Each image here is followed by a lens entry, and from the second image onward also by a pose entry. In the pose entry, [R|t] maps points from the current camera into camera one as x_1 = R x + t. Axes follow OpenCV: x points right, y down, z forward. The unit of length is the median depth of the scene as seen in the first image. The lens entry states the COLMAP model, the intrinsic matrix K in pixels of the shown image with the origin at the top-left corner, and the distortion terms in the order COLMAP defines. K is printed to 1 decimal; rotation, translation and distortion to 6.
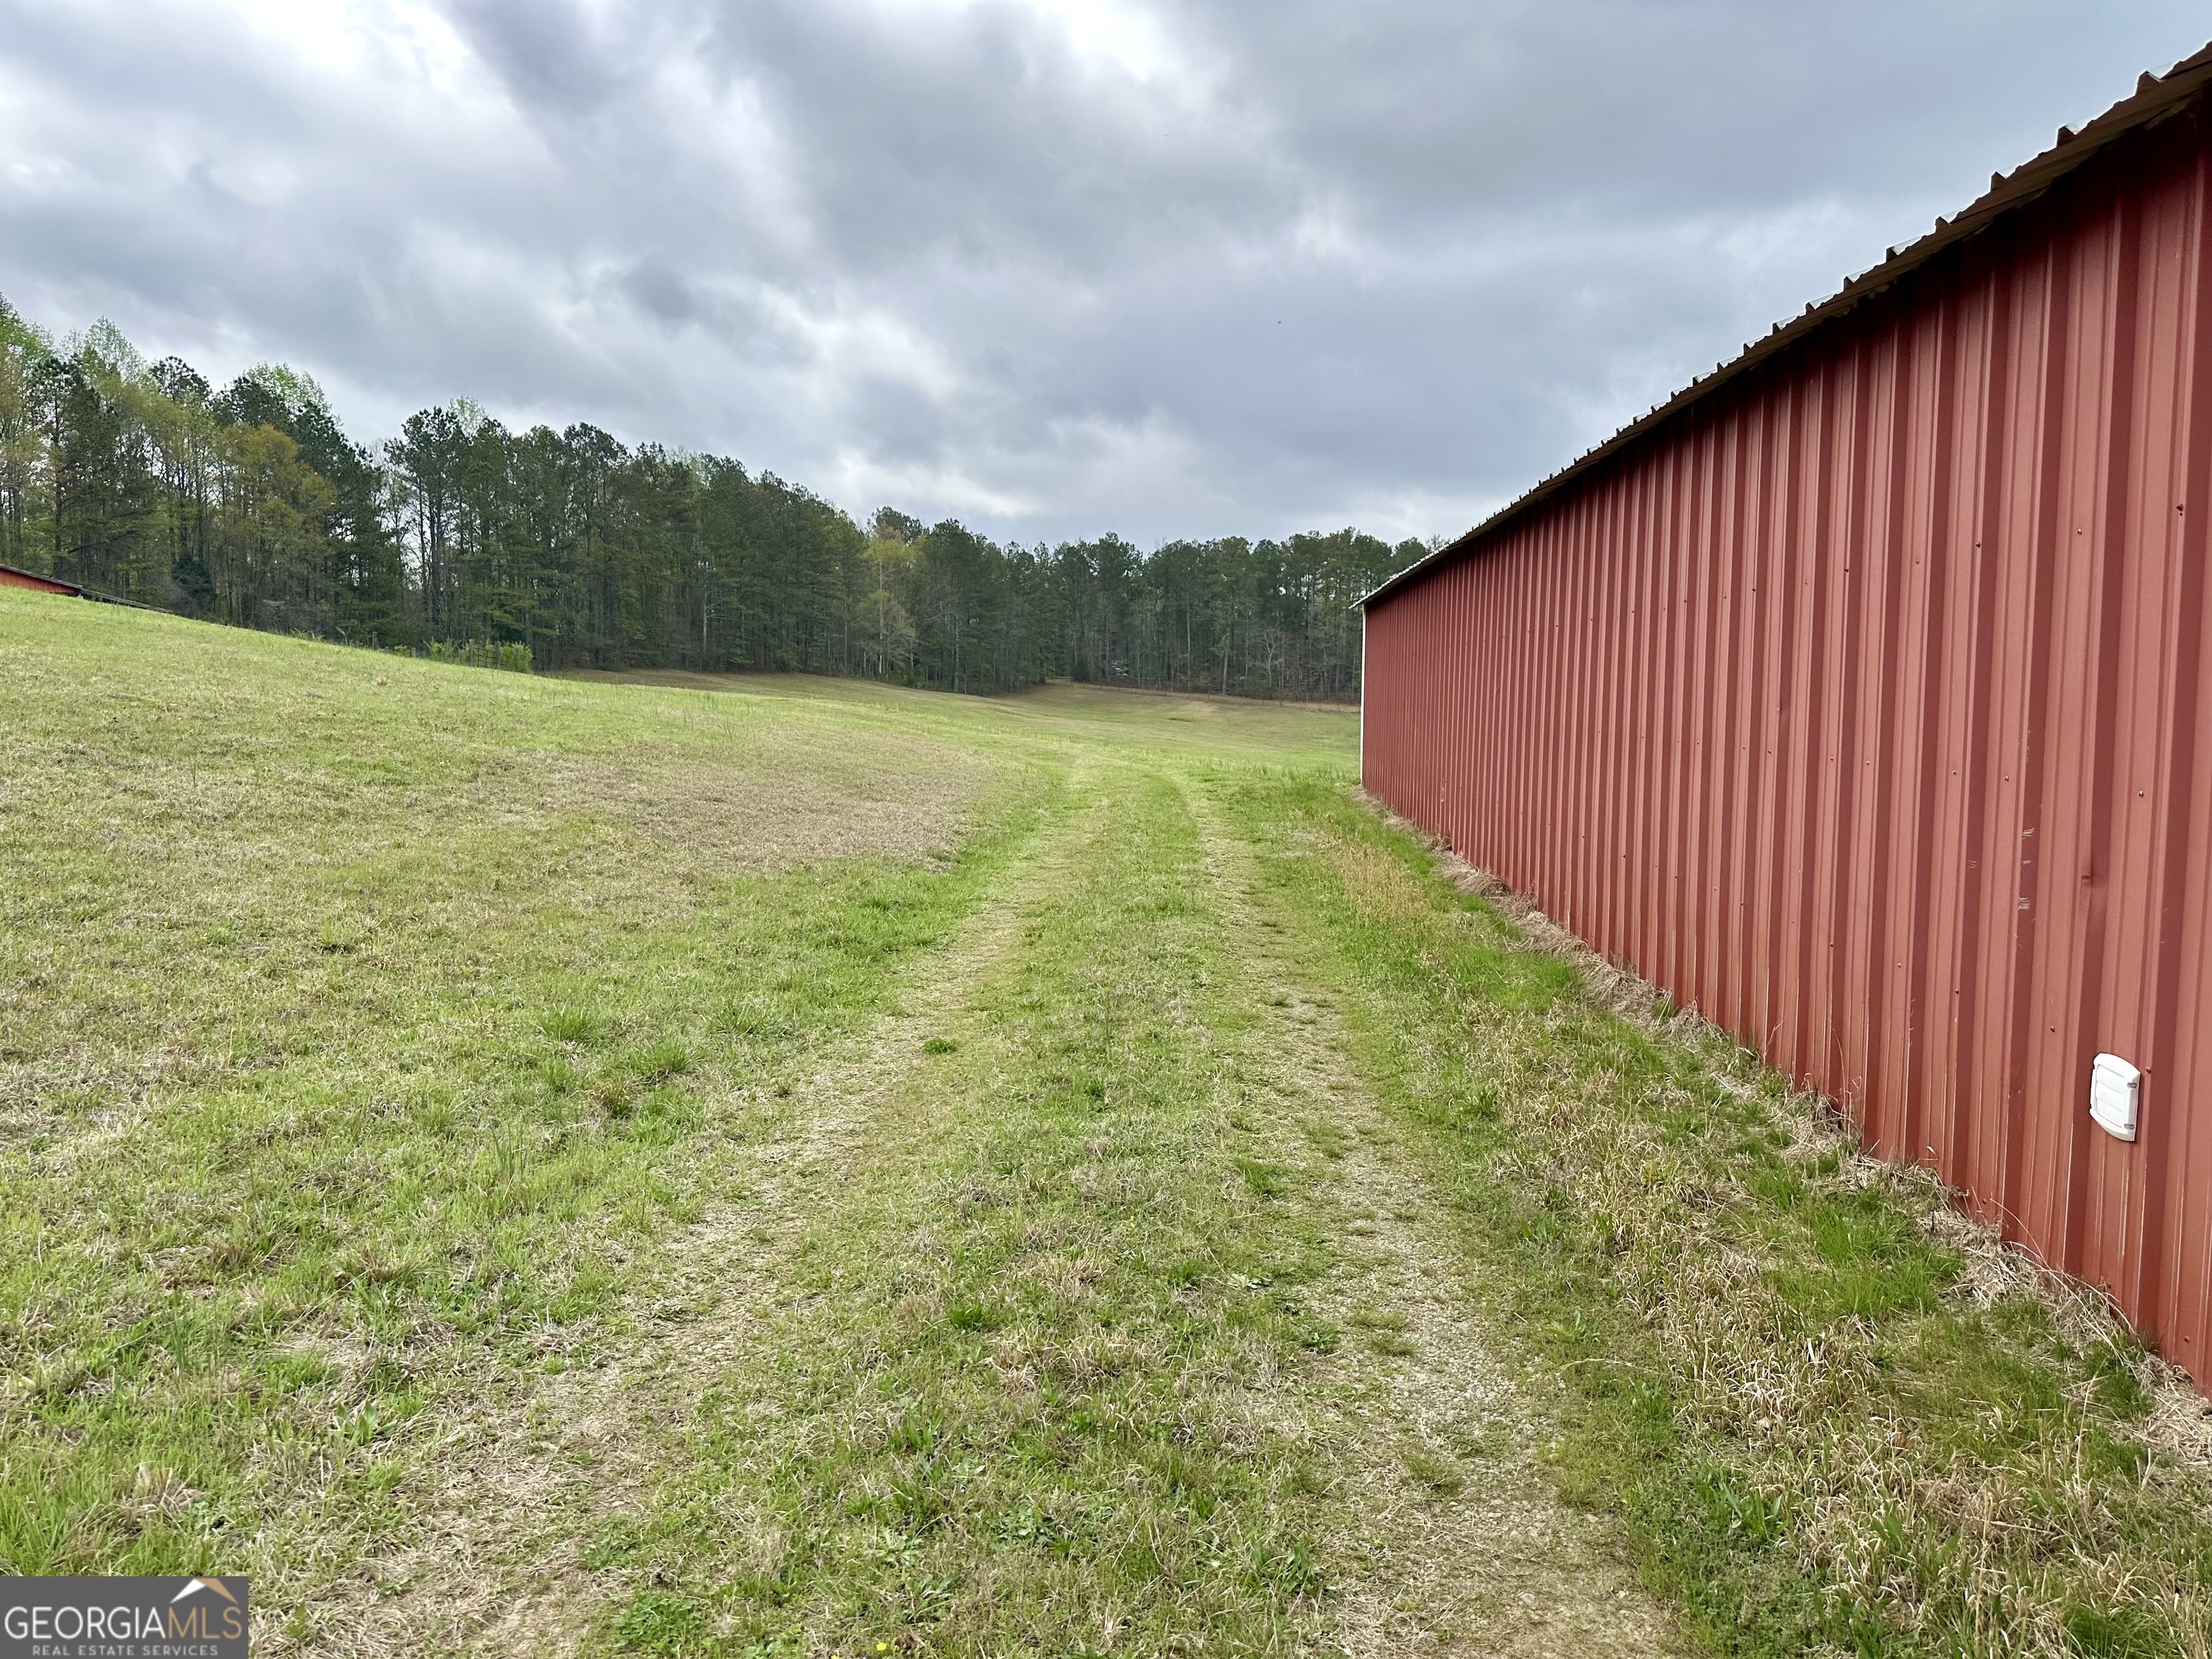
lens RADIAL K [[1590.8, 0, 1106.0], [0, 1590.8, 829.5], [0, 0, 1]] dist [0.120844, -0.154388]
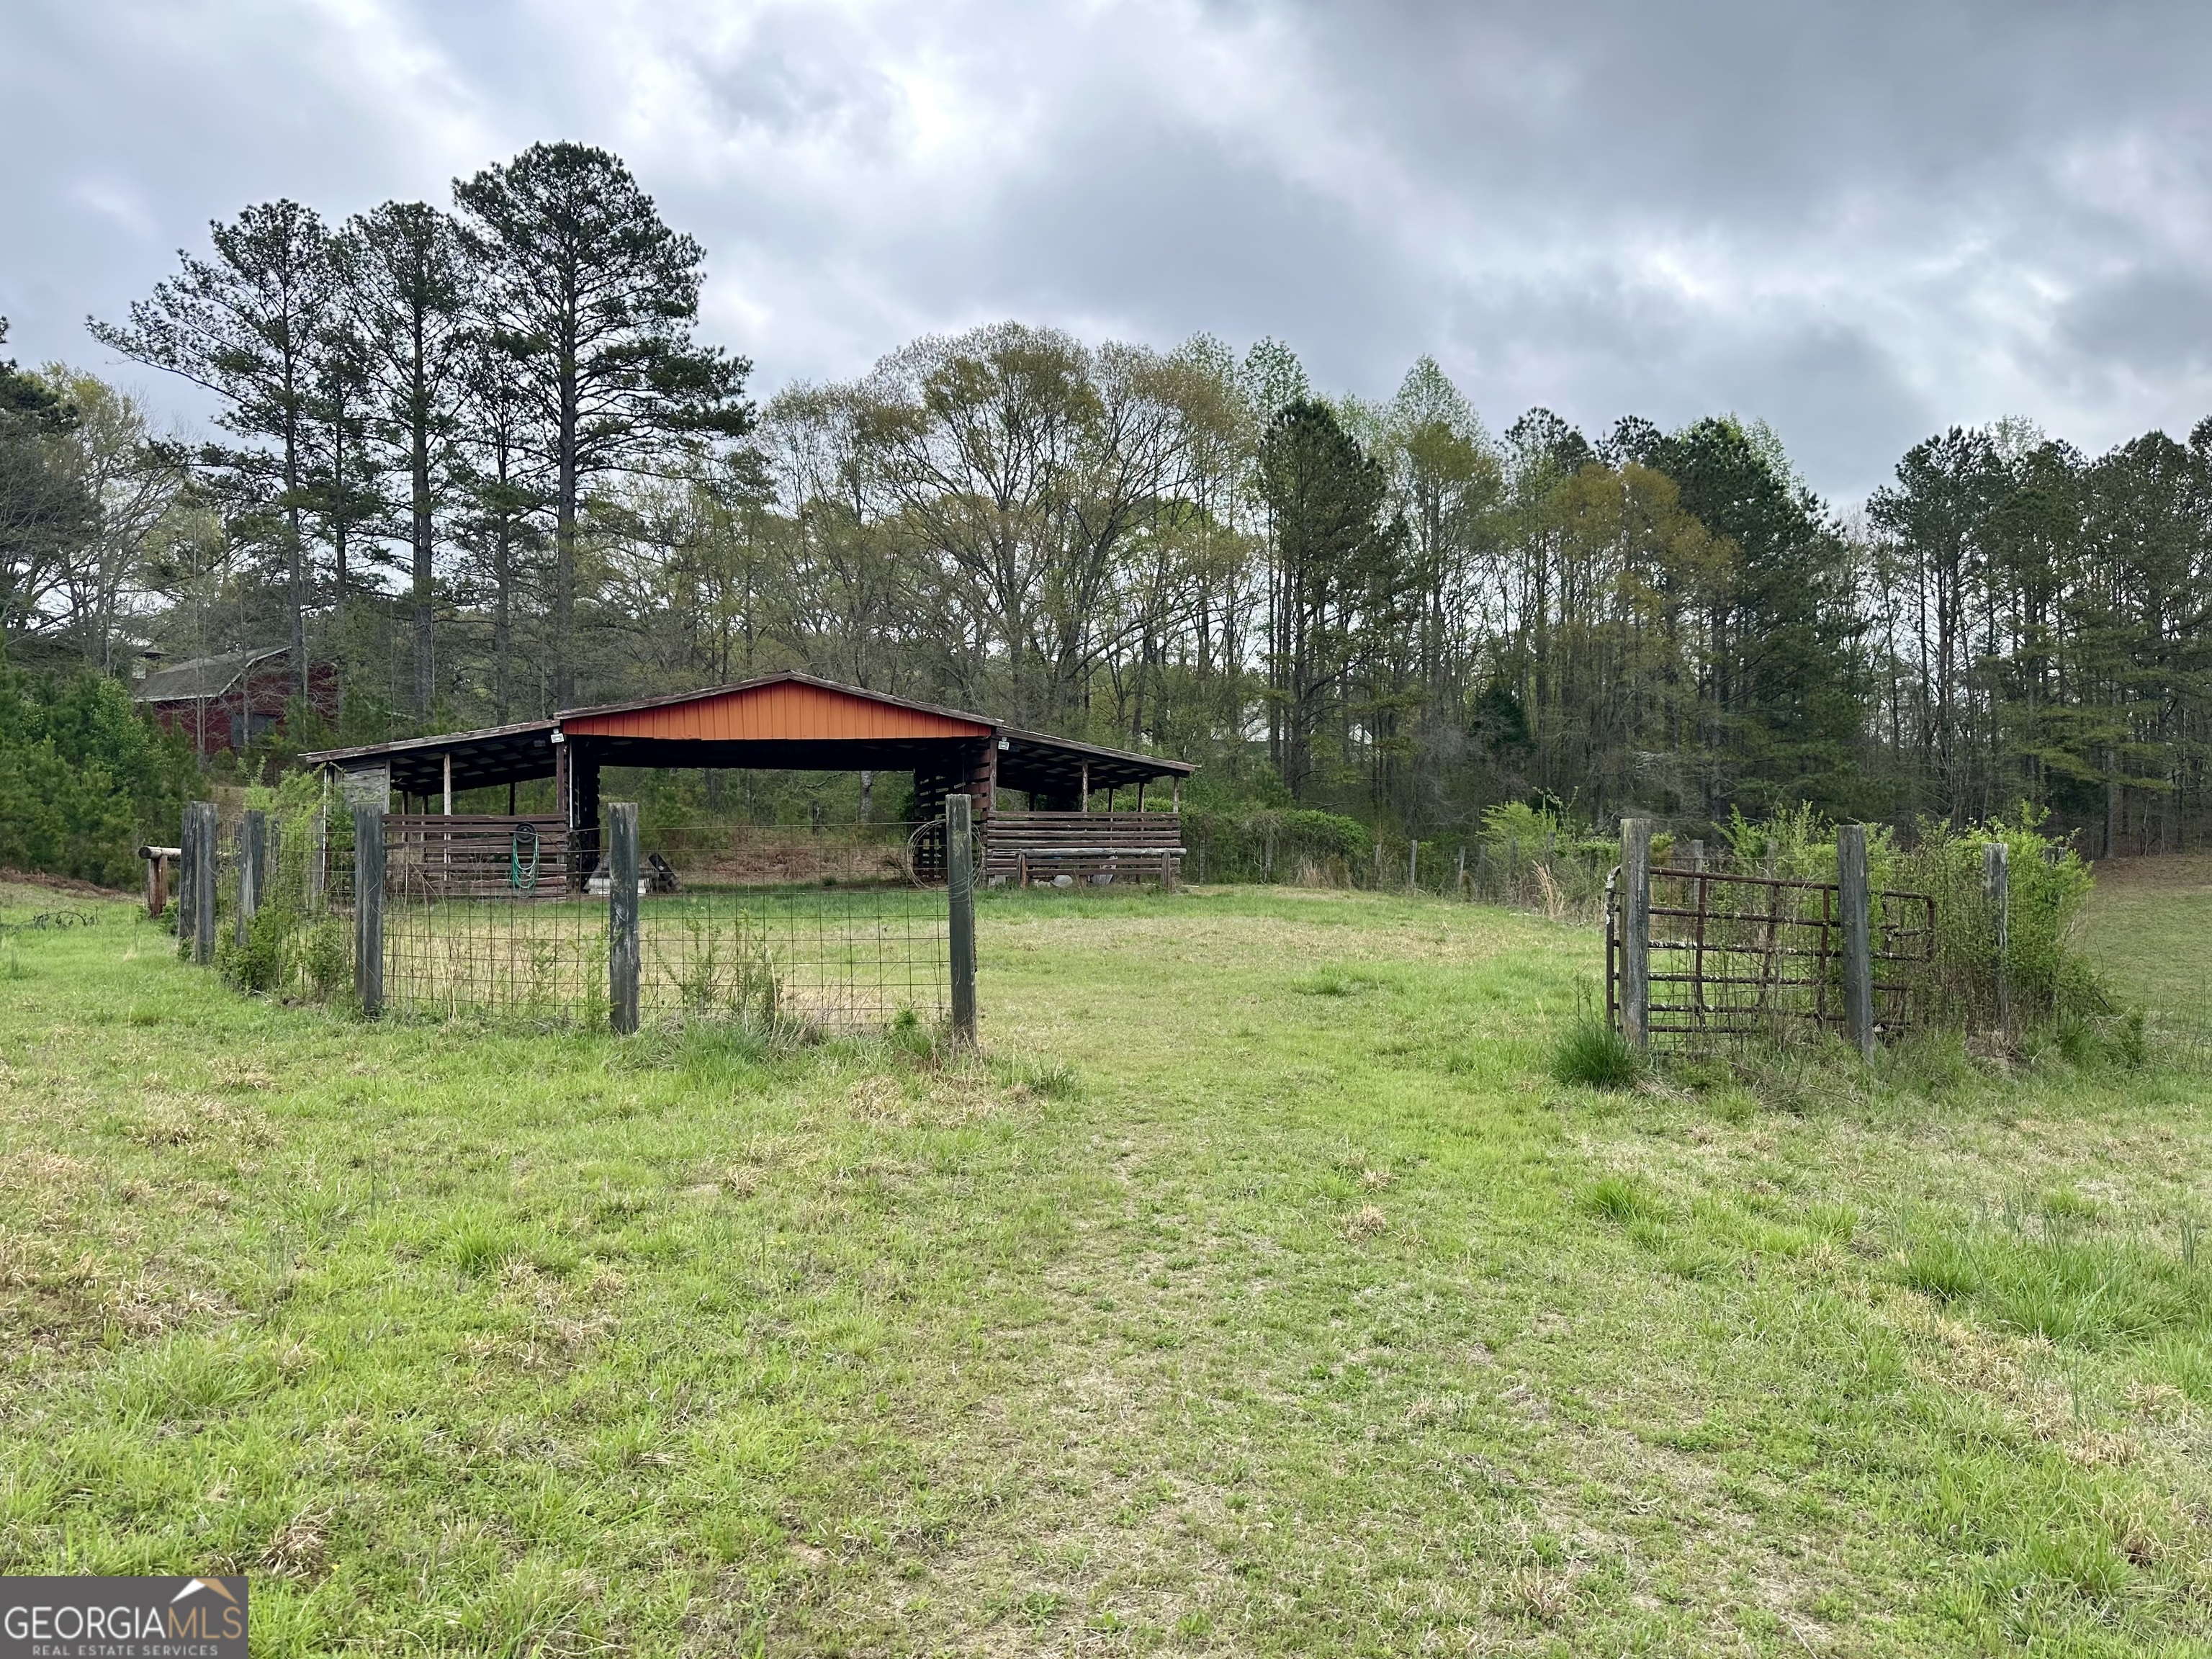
lens RADIAL K [[1533.7, 0, 1106.0], [0, 1533.7, 829.5], [0, 0, 1]] dist [0.166970, -0.199162]
pose [[0.618726, -0.015305, -0.785458, -0.173277], [-0.063333, 0.995584, -0.069288, -0.057700], [0.783050, 0.092615, 0.615024, 0.476877]]
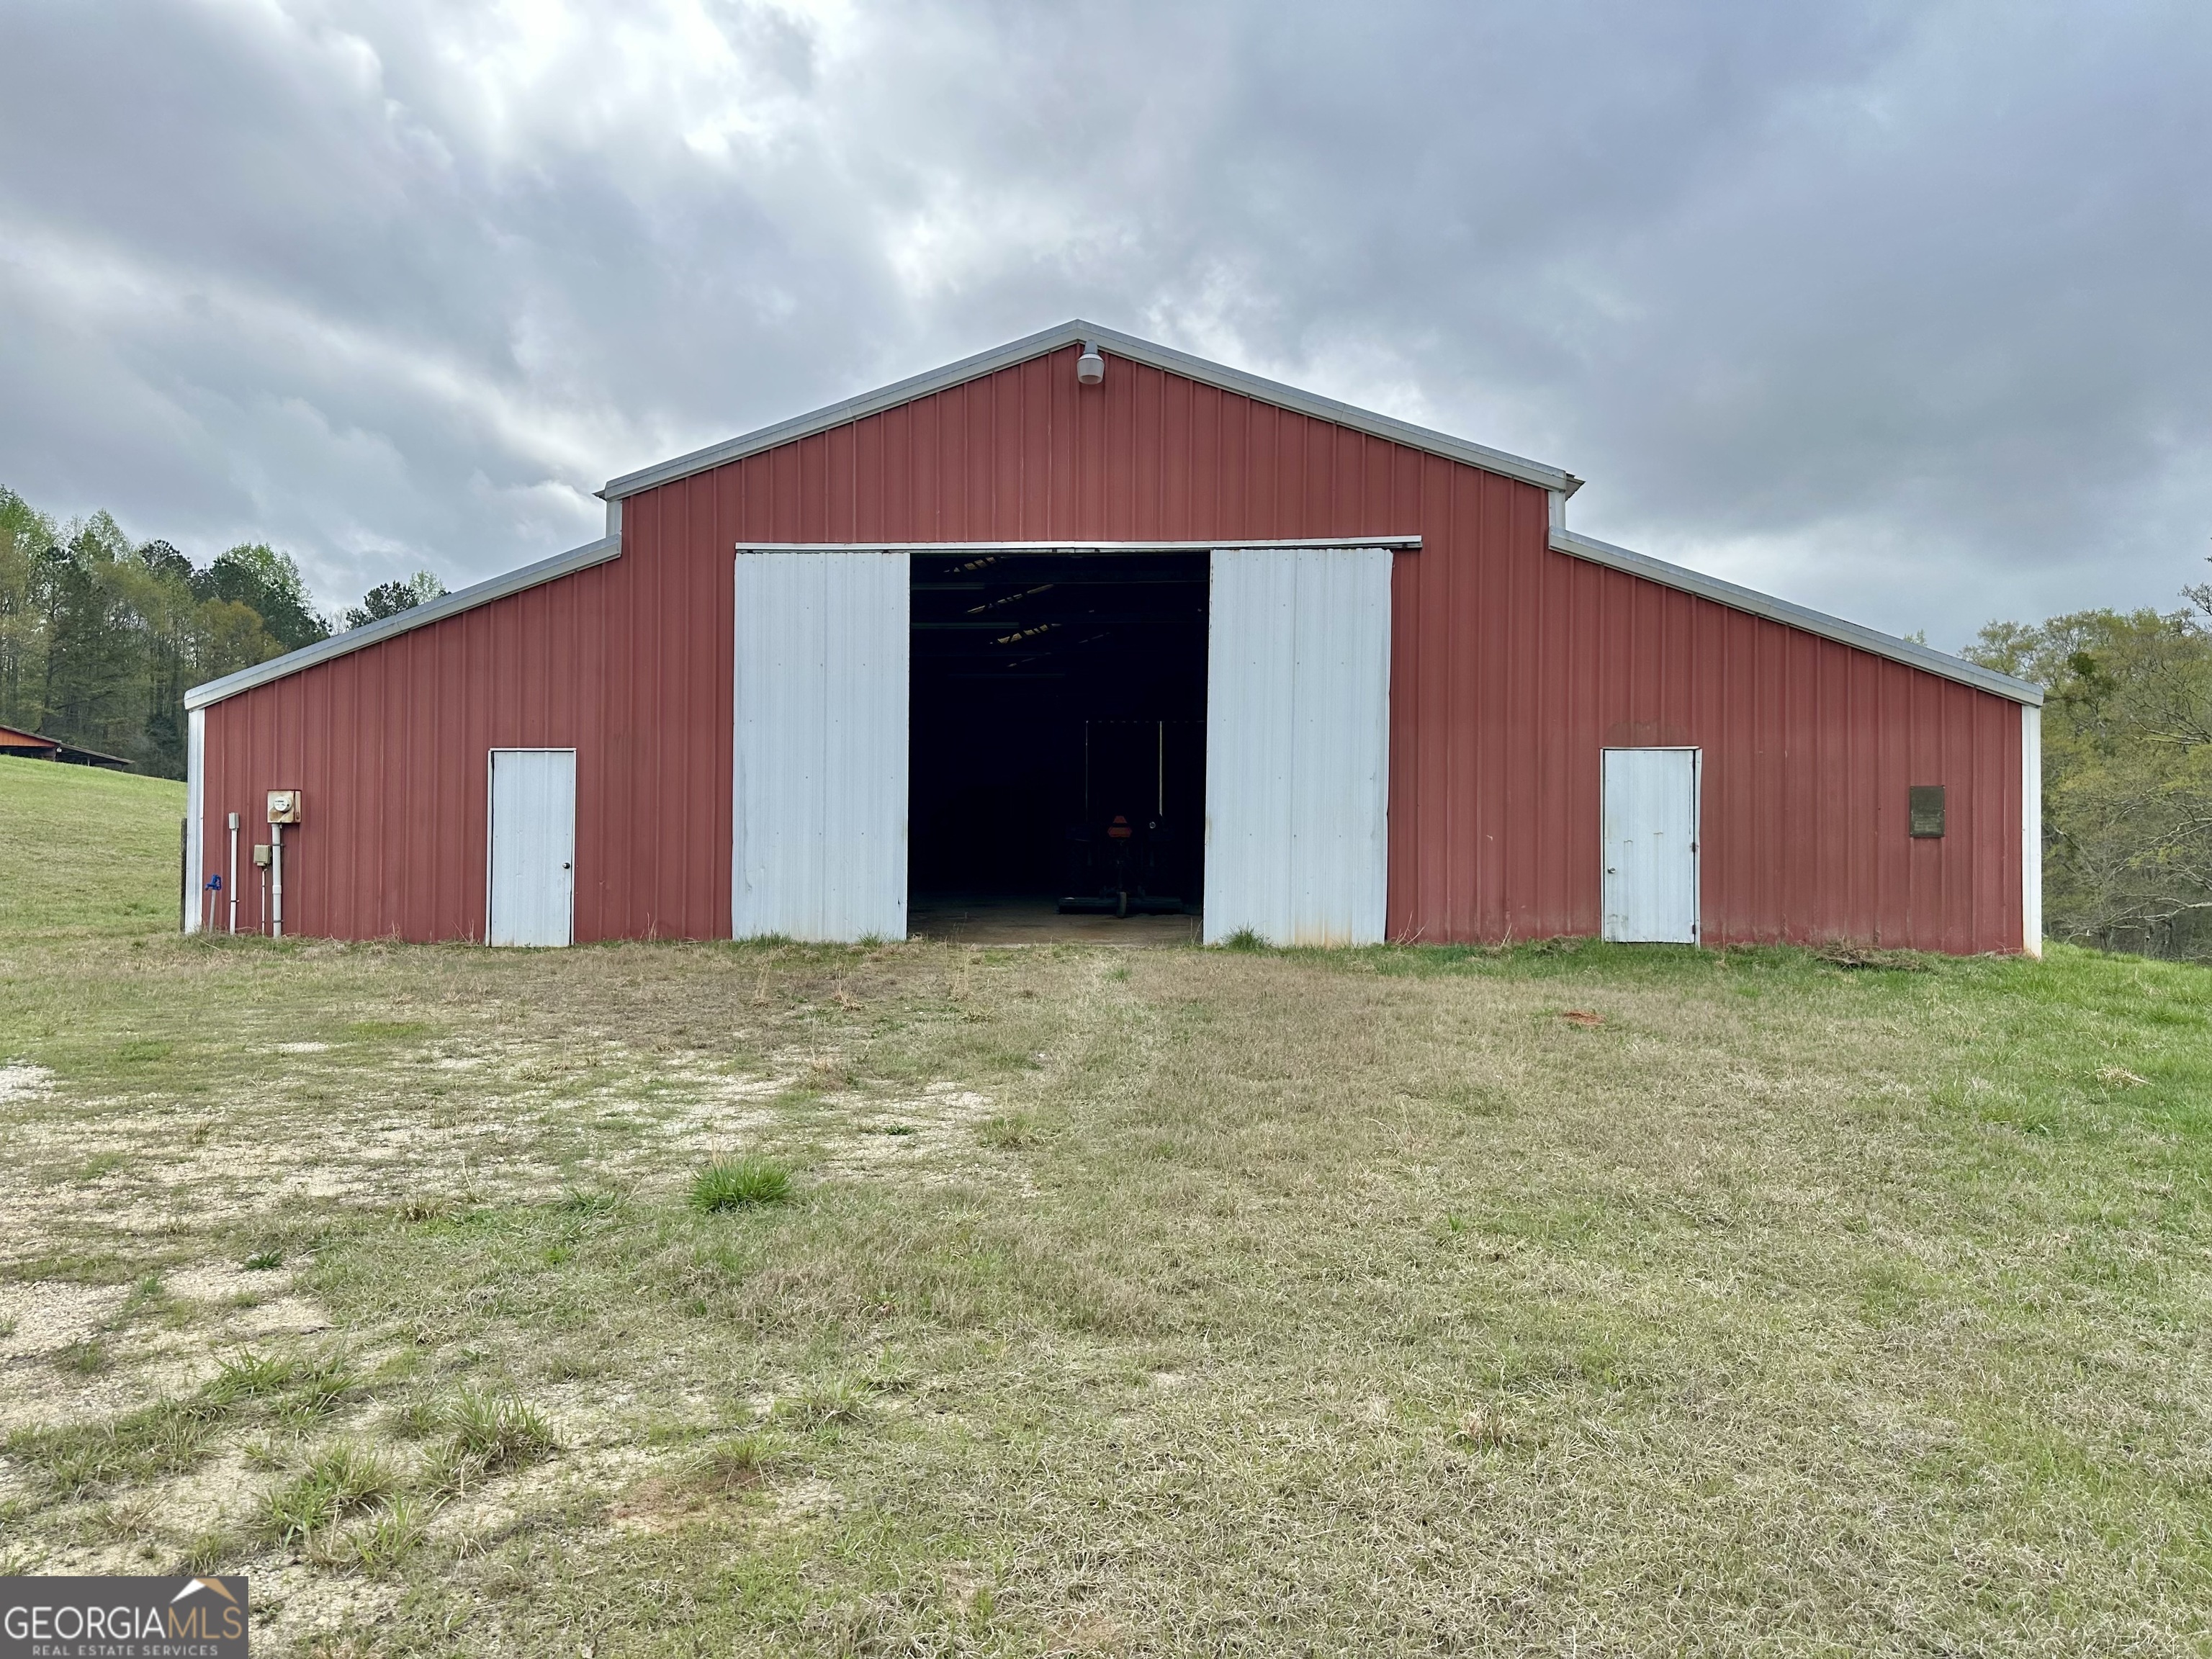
lens RADIAL K [[1533.7, 0, 1106.0], [0, 1533.7, 829.5], [0, 0, 1]] dist [0.166970, -0.199162]
pose [[0.999772, 0.012851, 0.017069, 0.091372], [-0.011267, 0.995893, -0.089831, 0.012303], [-0.018153, 0.089618, 0.995811, -0.133343]]
